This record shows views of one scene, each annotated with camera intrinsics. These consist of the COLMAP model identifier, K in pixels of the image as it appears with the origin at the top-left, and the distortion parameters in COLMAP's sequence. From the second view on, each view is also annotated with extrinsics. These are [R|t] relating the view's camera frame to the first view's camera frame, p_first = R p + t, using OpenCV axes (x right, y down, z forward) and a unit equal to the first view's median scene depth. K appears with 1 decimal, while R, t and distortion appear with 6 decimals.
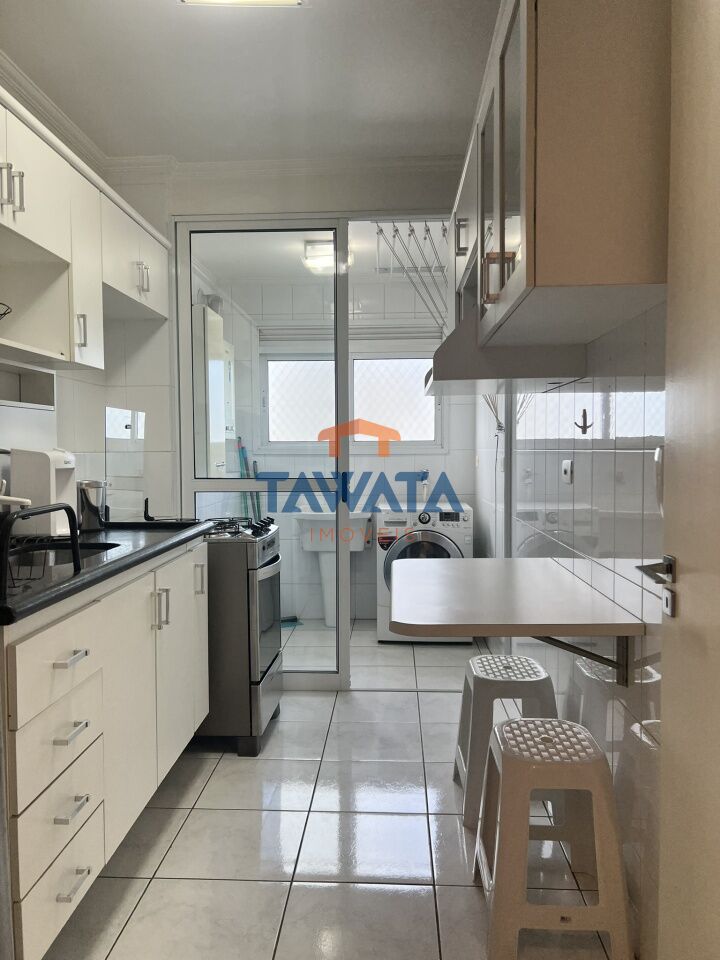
lens RADIAL K [[720.0, 0, 358.8], [0, 720.0, 481.1], [0, 0, 1]] dist [0.038897, -0.048855]
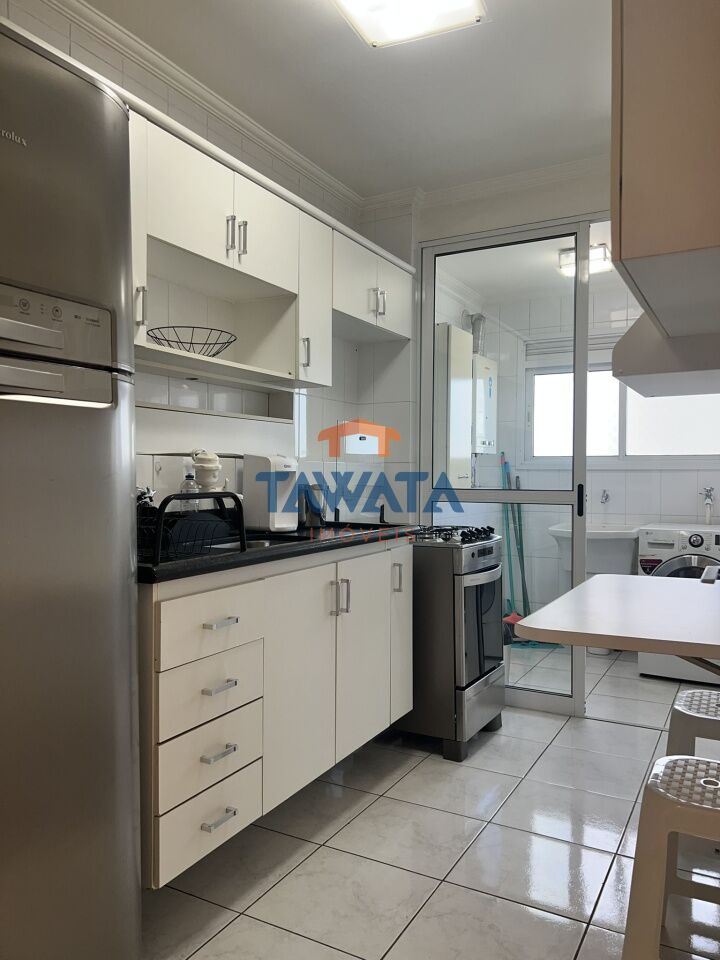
lens RADIAL K [[720.0, 0, 353.4], [0, 720.0, 476.0], [0, 0, 1]] dist [0.038897, -0.048855]
pose [[0.898848, 0.010308, -0.438140, 0.150425], [-0.027733, 0.999058, -0.033390, 0.019395], [0.437383, 0.042164, 0.898286, 0.013811]]
